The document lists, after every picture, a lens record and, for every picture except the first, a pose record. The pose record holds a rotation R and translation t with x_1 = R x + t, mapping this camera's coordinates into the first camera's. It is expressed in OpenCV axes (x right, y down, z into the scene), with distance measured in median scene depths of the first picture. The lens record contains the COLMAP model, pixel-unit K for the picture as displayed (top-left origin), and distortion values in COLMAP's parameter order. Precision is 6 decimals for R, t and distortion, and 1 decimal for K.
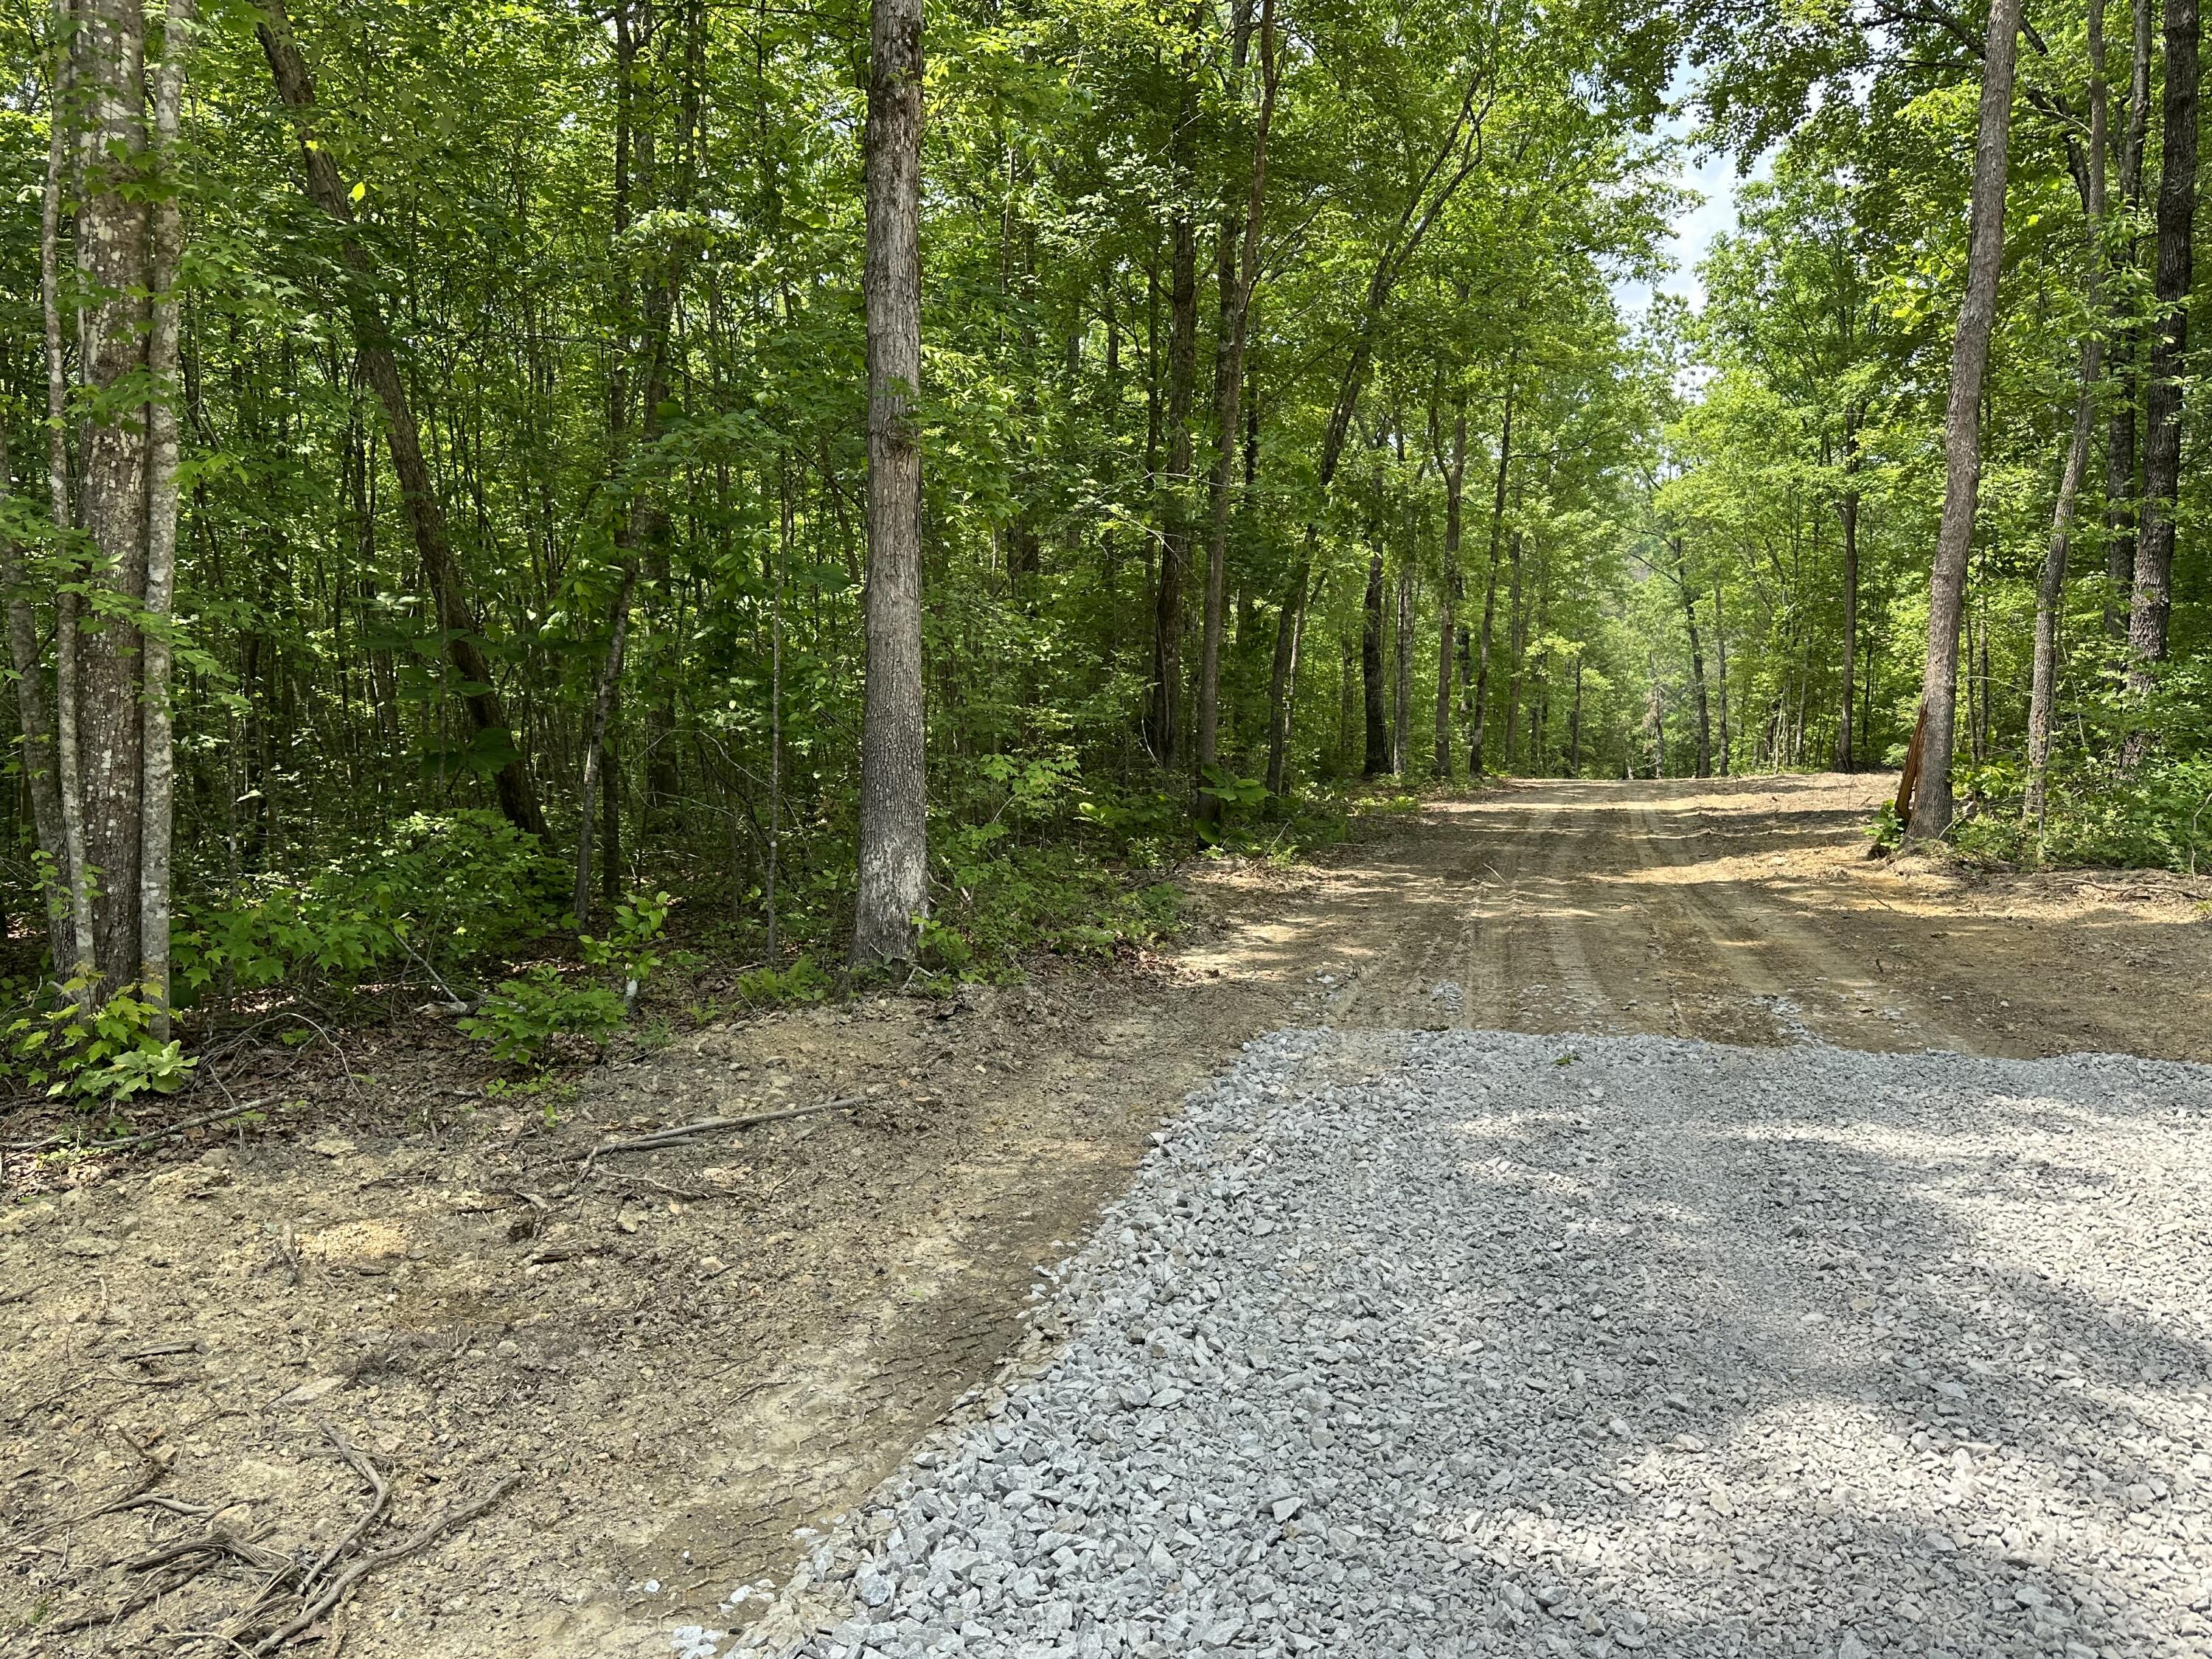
lens RADIAL K [[1536.9, 0, 1121.1], [0, 1536.9, 865.0], [0, 0, 1]] dist [0.053060, -0.085904]
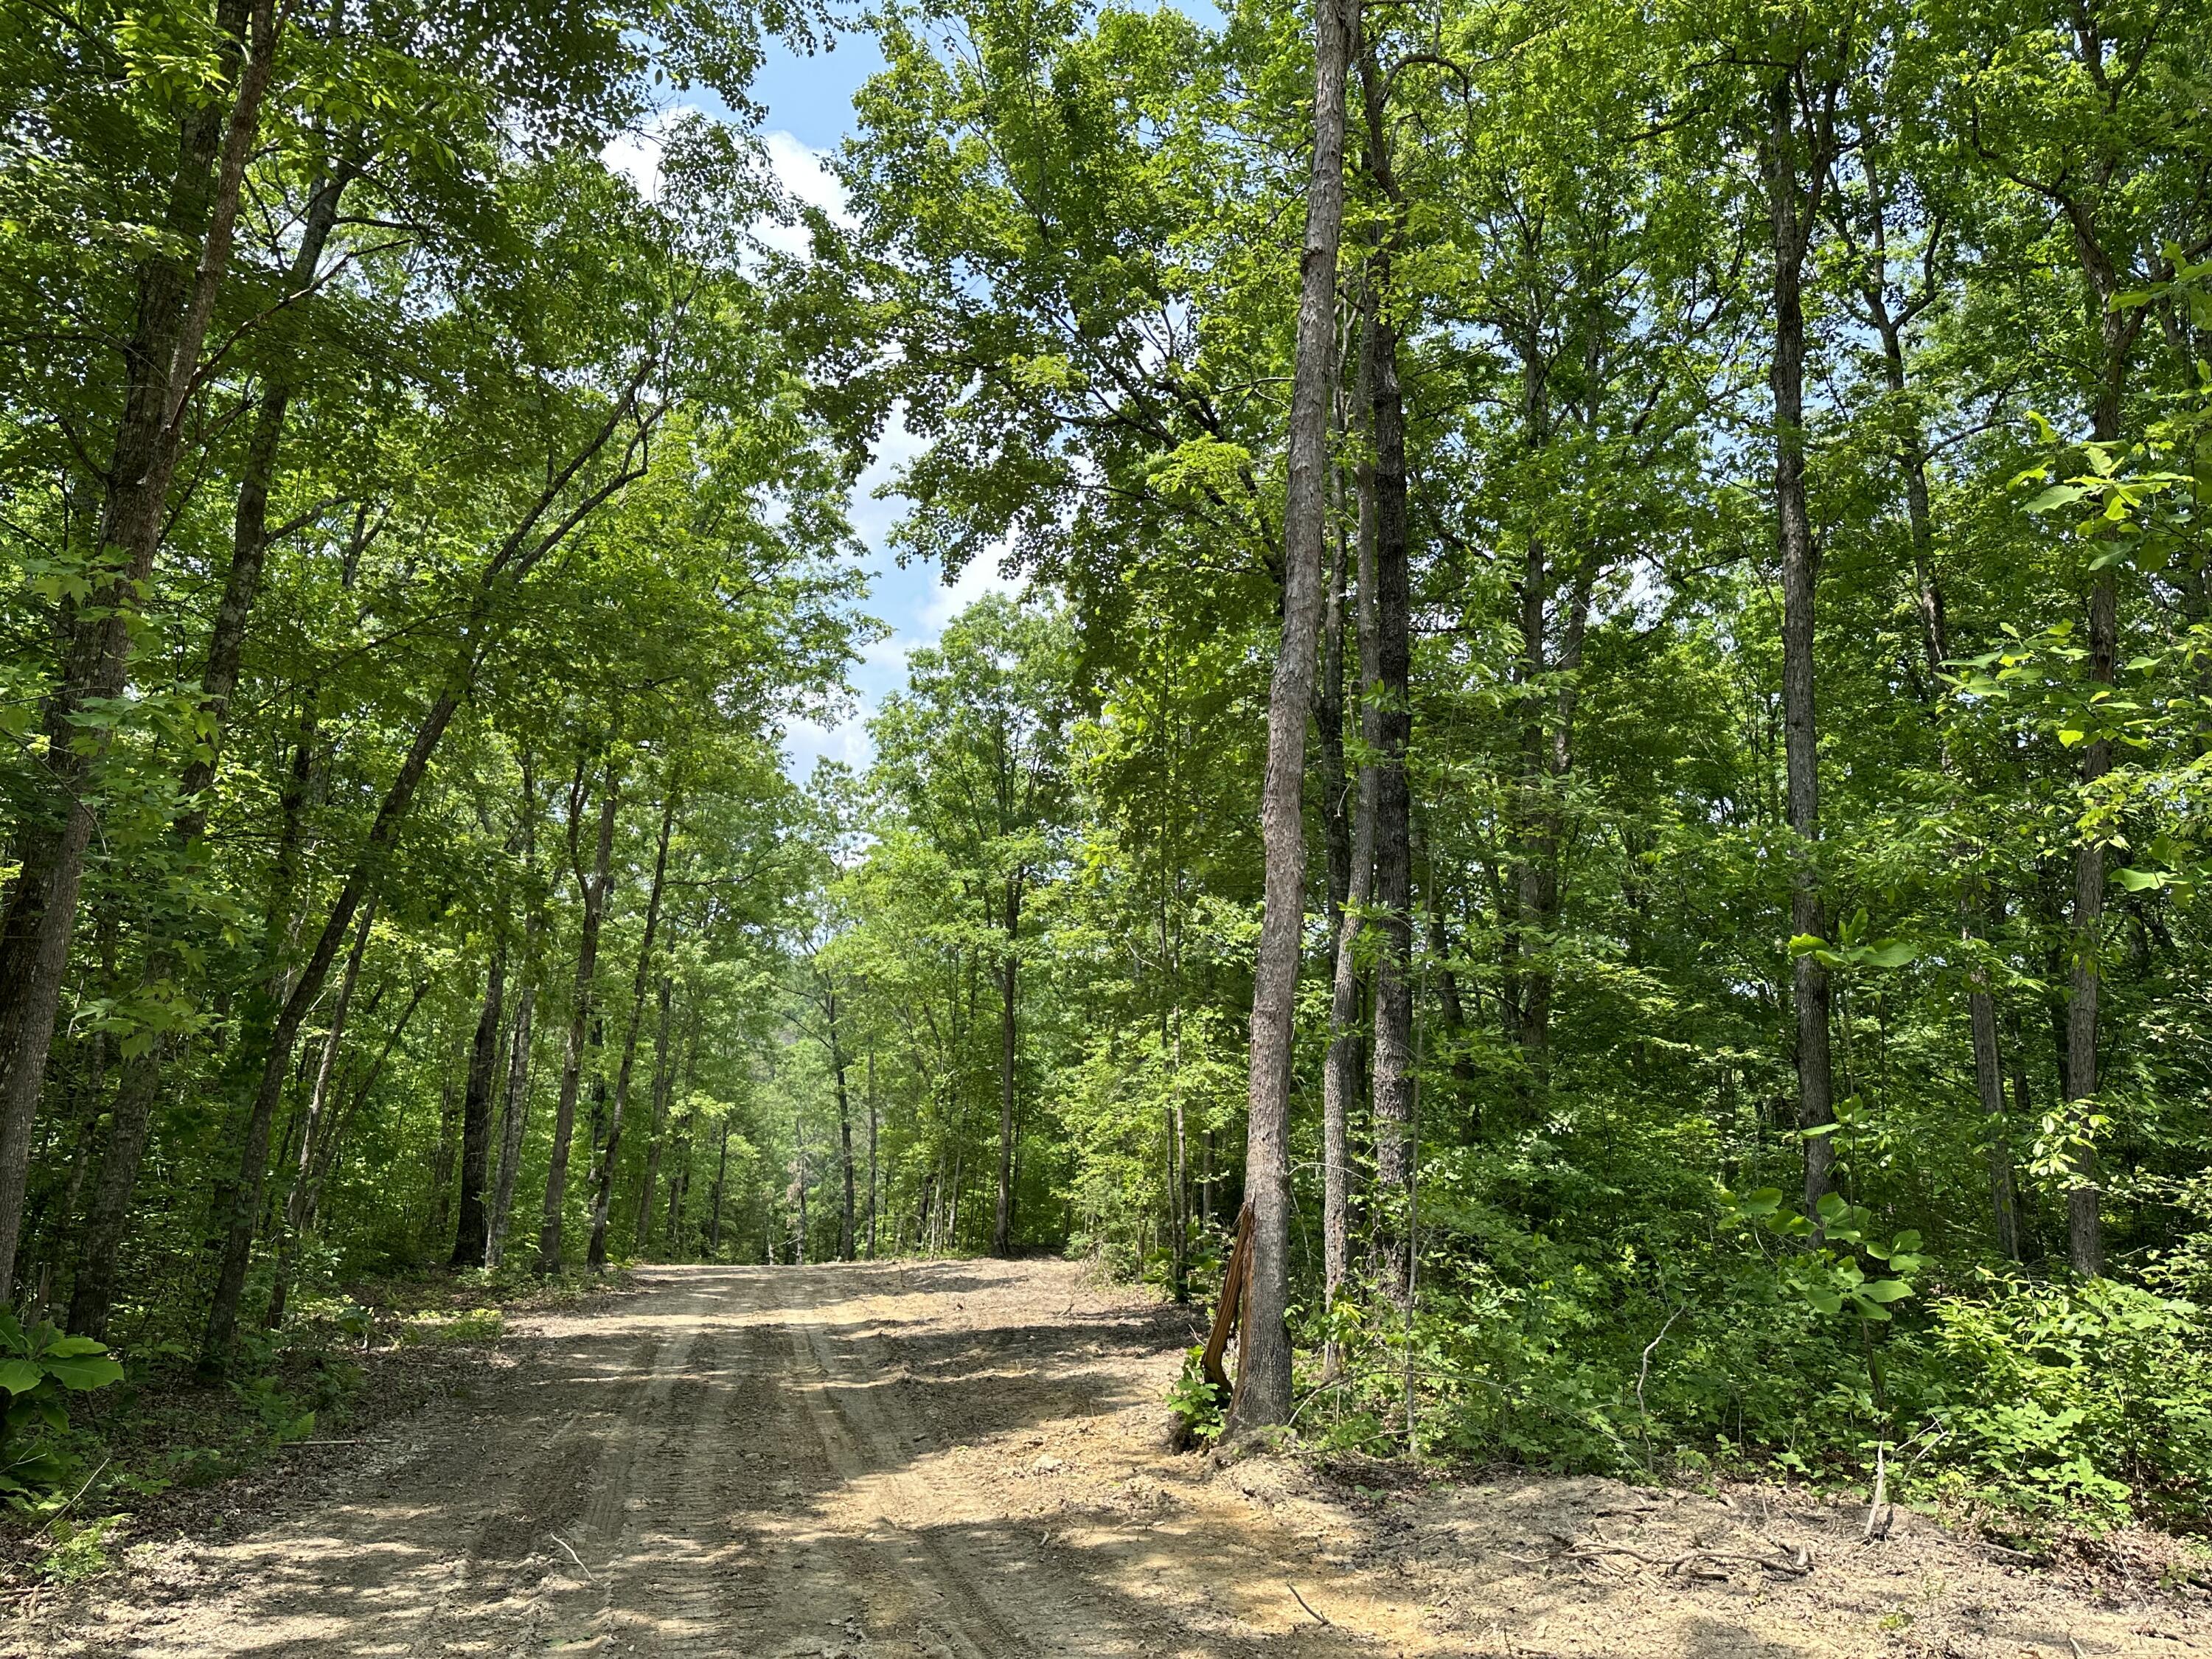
lens RADIAL K [[1558.6, 0, 1111.3], [0, 1558.6, 771.0], [0, 0, 1]] dist [0.135651, -0.311253]
pose [[0.865996, 0.145074, 0.478543, 0.032711], [0.028747, 0.940964, -0.337284, -0.015699], [-0.499223, 0.305843, 0.810701, 0.123956]]
